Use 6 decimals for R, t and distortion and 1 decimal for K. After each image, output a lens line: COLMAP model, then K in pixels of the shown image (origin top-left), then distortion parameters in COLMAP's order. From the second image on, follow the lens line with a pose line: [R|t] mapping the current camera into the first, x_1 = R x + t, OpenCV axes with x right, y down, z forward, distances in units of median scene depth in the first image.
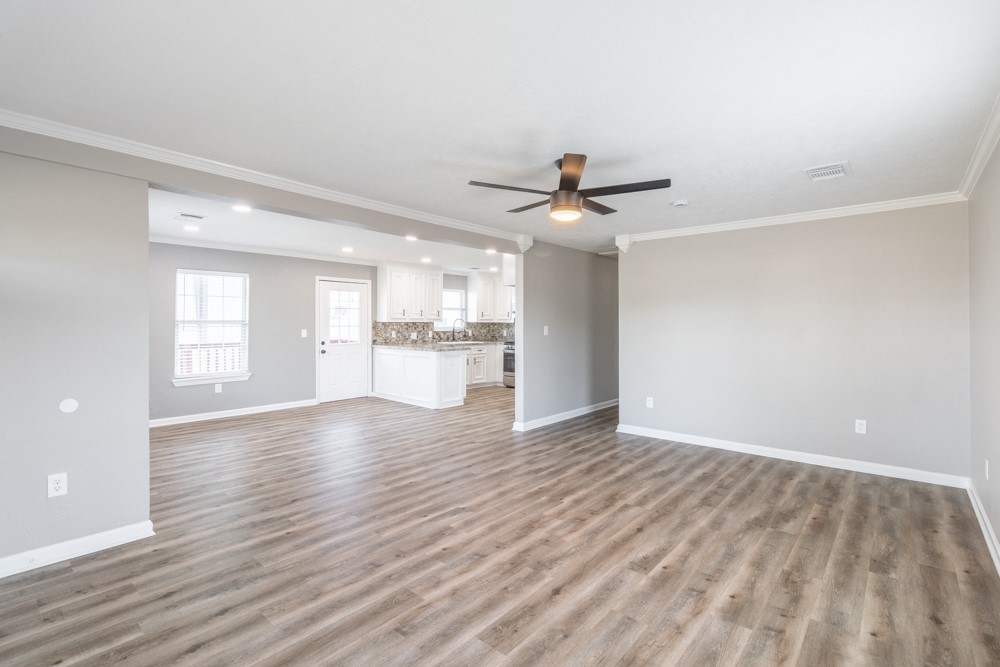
lens RADIAL K [[469.8, 0, 502.1], [0, 469.8, 323.6], [0, 0, 1]] dist [-0.000350, -0.000967]
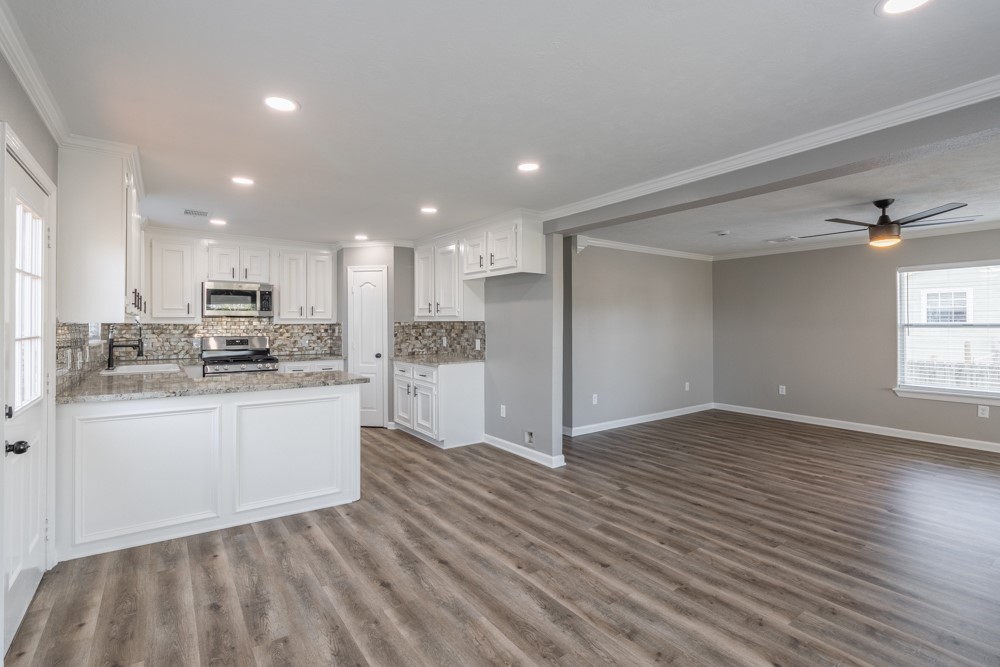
lens RADIAL K [[469.8, 0, 494.7], [0, 469.8, 322.4], [0, 0, 1]] dist [-0.000350, -0.000967]
pose [[0.227762, 0.000749, 0.973717, -0.556259], [0.001589, 0.999998, -0.001141, -0.003428], [-0.973716, 0.001807, 0.227760, 0.706342]]
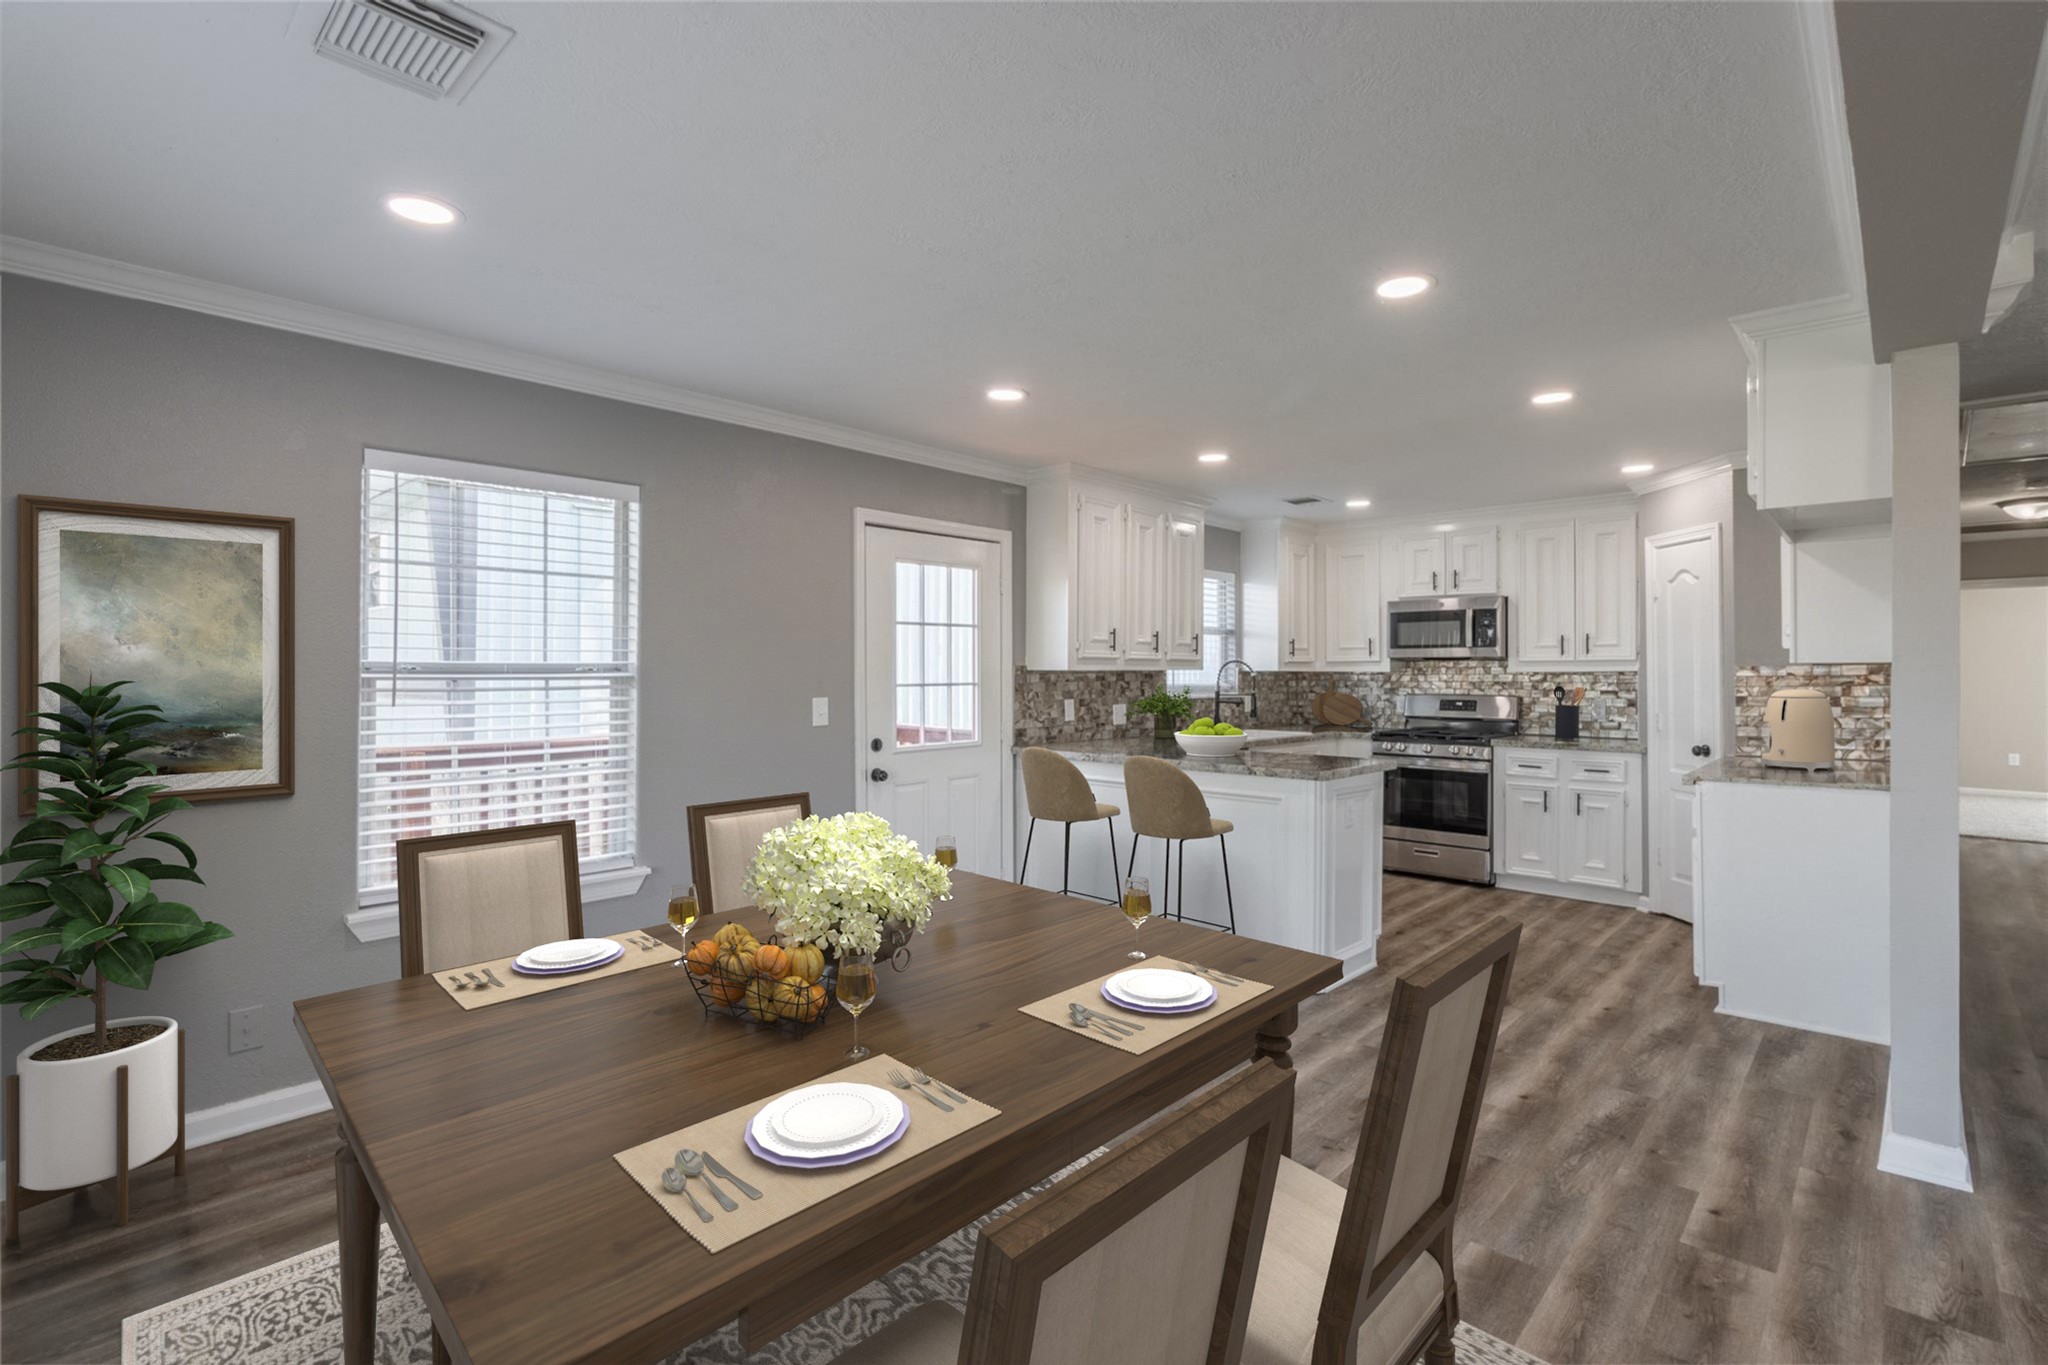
lens RADIAL K [[962.1, 0, 1015.7], [0, 962.1, 671.9], [0, 0, 1]] dist [-0.000350, -0.000967]
pose [[0.999090, -0.002039, -0.042597, -0.271935], [0.001877, 0.999991, -0.003840, -0.000103], [0.042605, 0.003757, 0.999085, 0.419473]]
